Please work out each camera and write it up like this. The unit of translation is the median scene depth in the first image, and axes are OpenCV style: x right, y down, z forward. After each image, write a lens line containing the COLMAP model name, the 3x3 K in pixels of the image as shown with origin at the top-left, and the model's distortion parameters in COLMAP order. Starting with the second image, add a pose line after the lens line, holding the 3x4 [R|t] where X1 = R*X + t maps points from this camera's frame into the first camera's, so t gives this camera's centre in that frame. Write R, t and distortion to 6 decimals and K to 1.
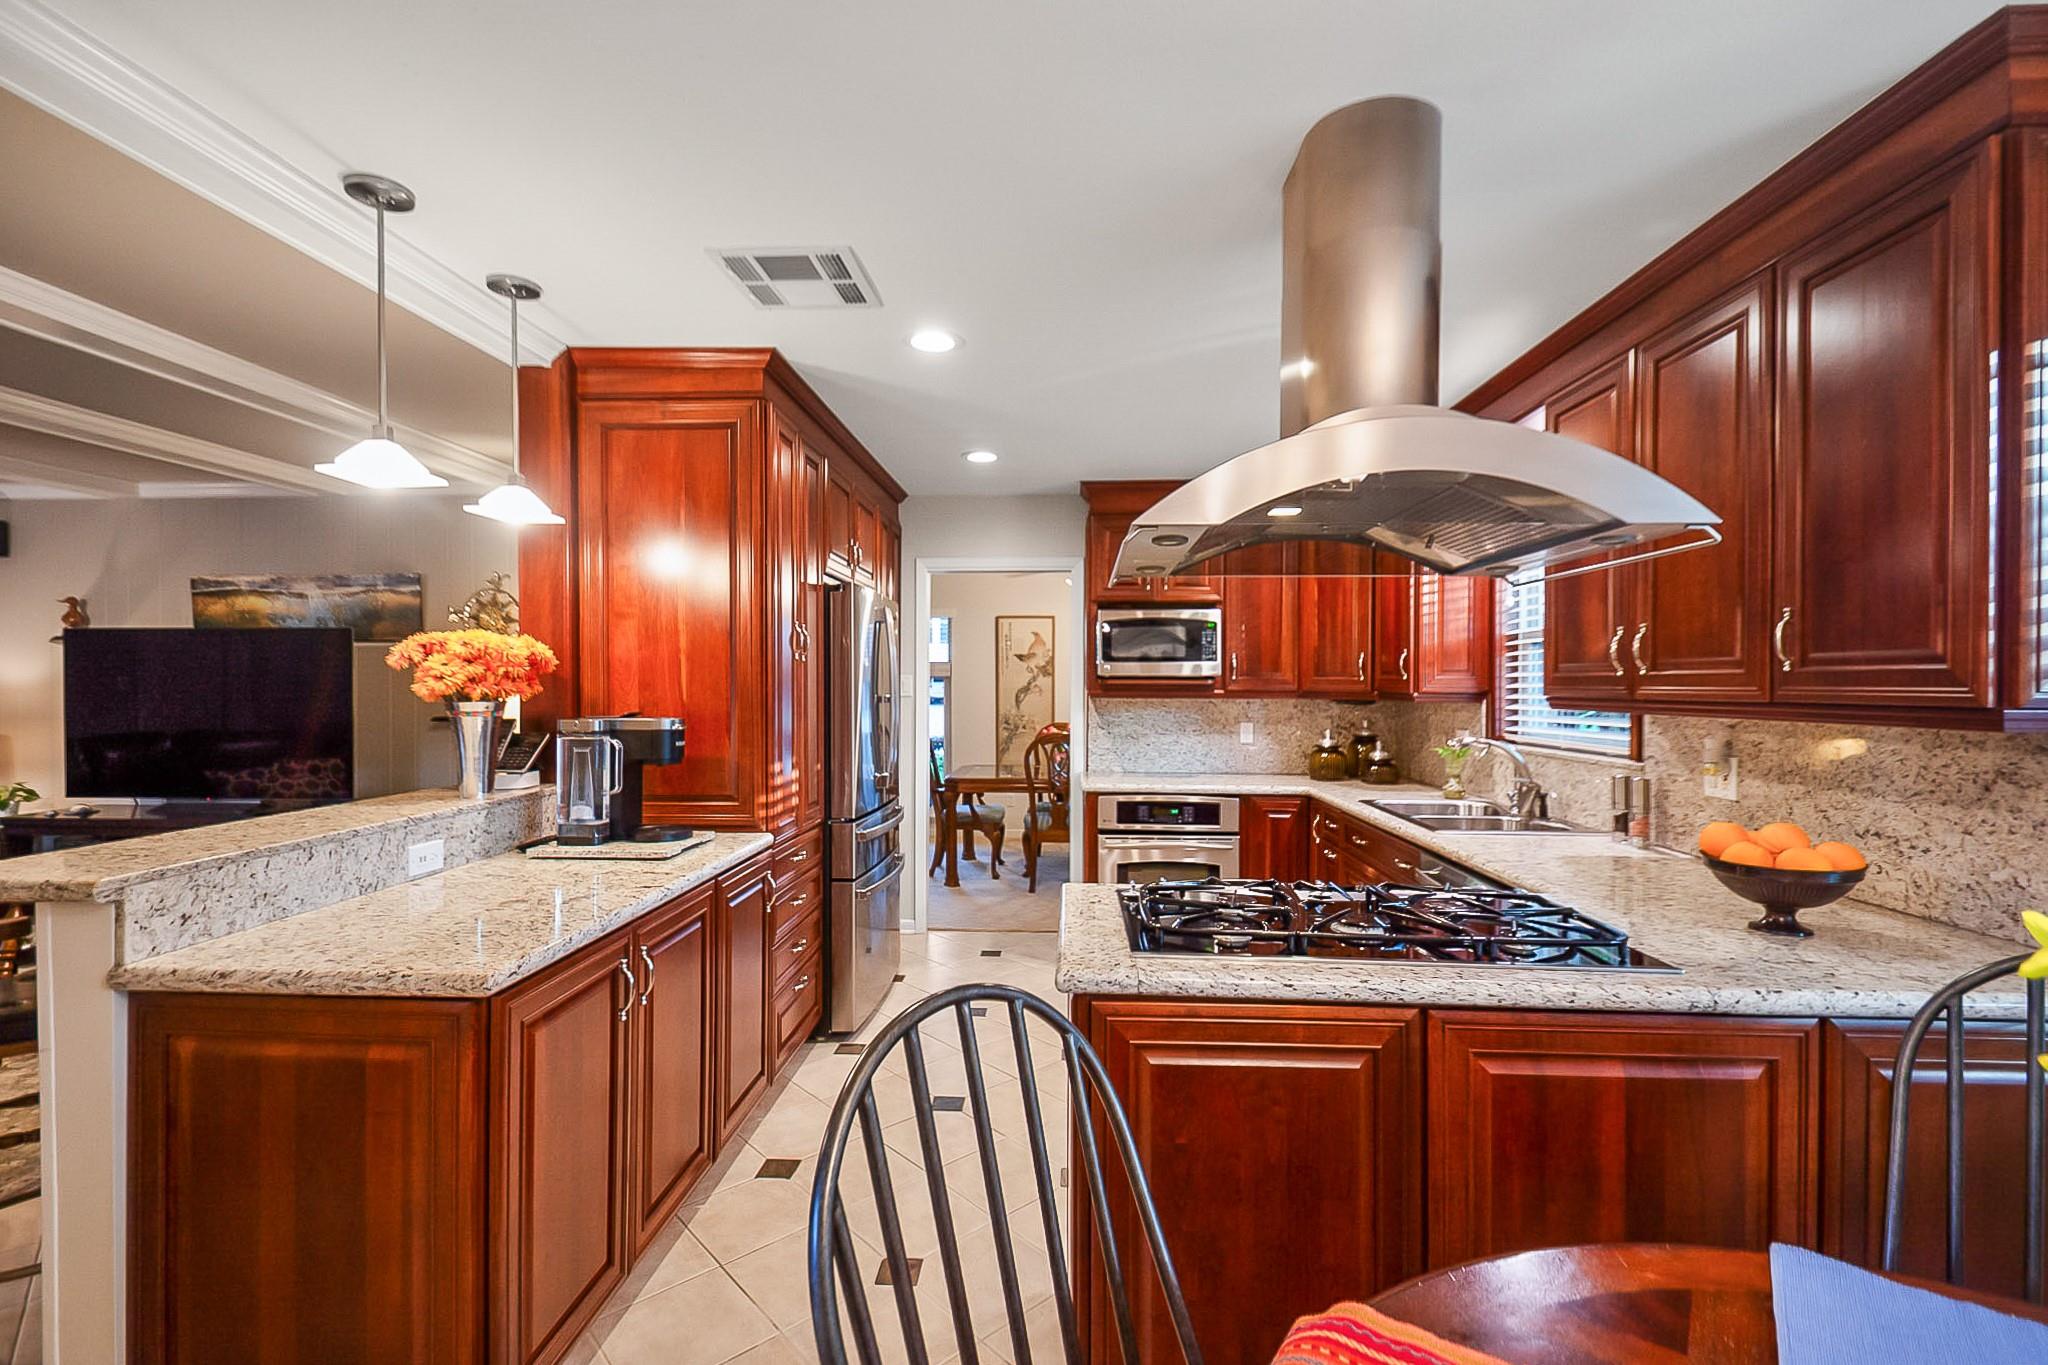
lens RADIAL K [[900.4, 0, 992.1], [0, 900.4, 686.3], [0, 0, 1]] dist [-0.011519, -0.003766]
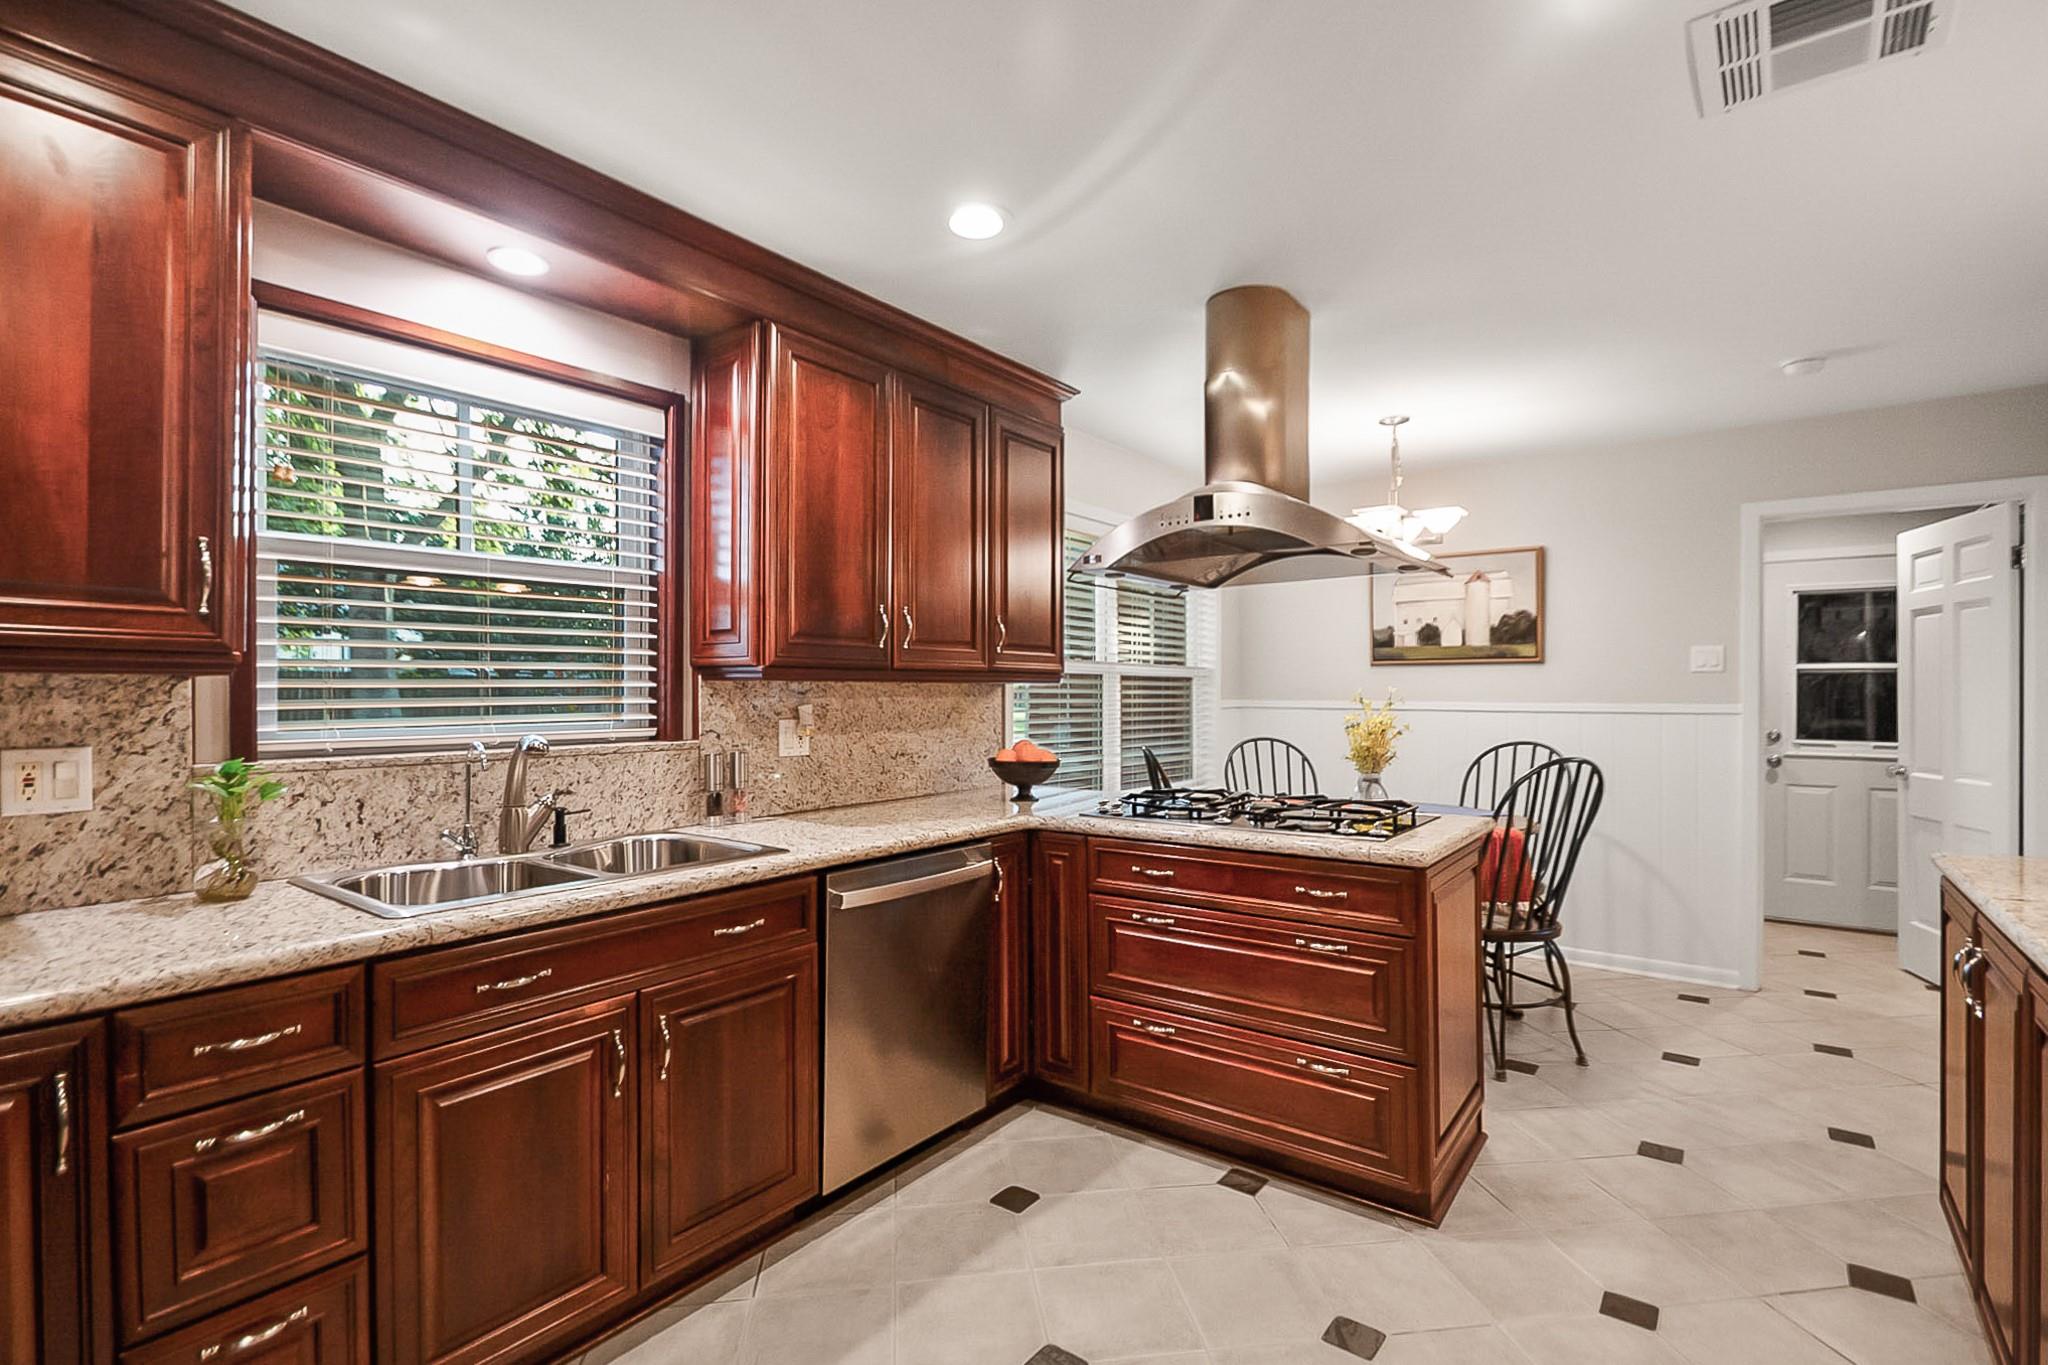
lens RADIAL K [[917.1, 0, 1005.5], [0, 917.1, 714.6], [0, 0, 1]] dist [0.013256, -0.007134]
pose [[-0.833742, -0.015386, 0.551940, -0.062673], [0.000170, 0.999605, 0.028121, 0.035096], [-0.552154, 0.023539, -0.833410, 1.686020]]
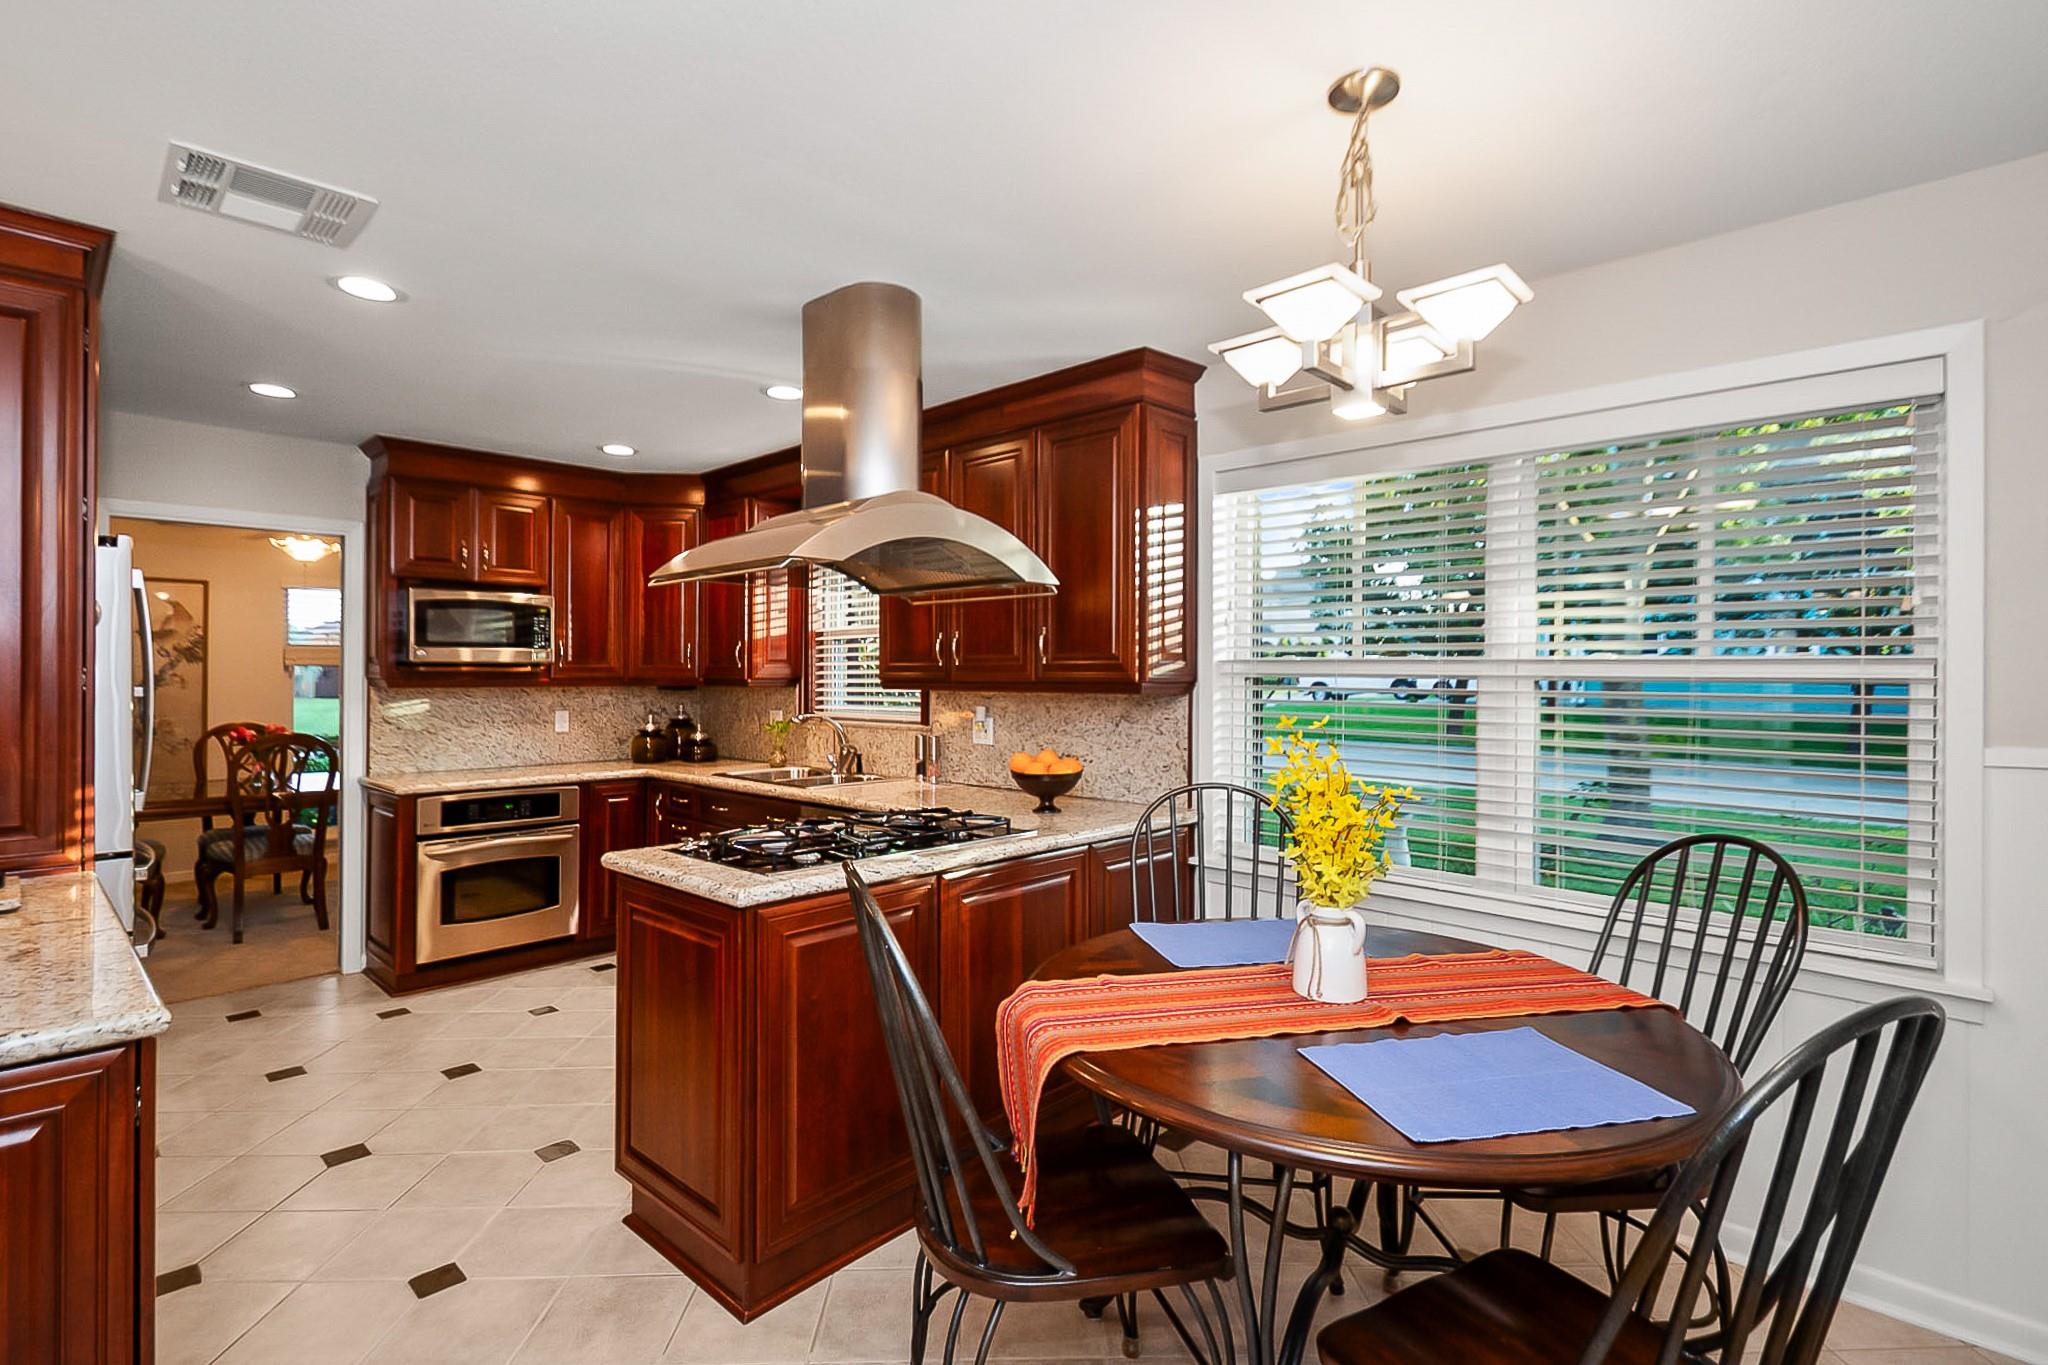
lens RADIAL K [[963.4, 0, 1029.0], [0, 963.4, 667.6], [0, 0, 1]] dist [0.003060, -0.001341]
pose [[0.629864, 0.002186, 0.776702, -0.407434], [0.003387, 0.999979, -0.005561, 0.000330], [-0.776698, 0.006133, 0.629844, -0.116940]]
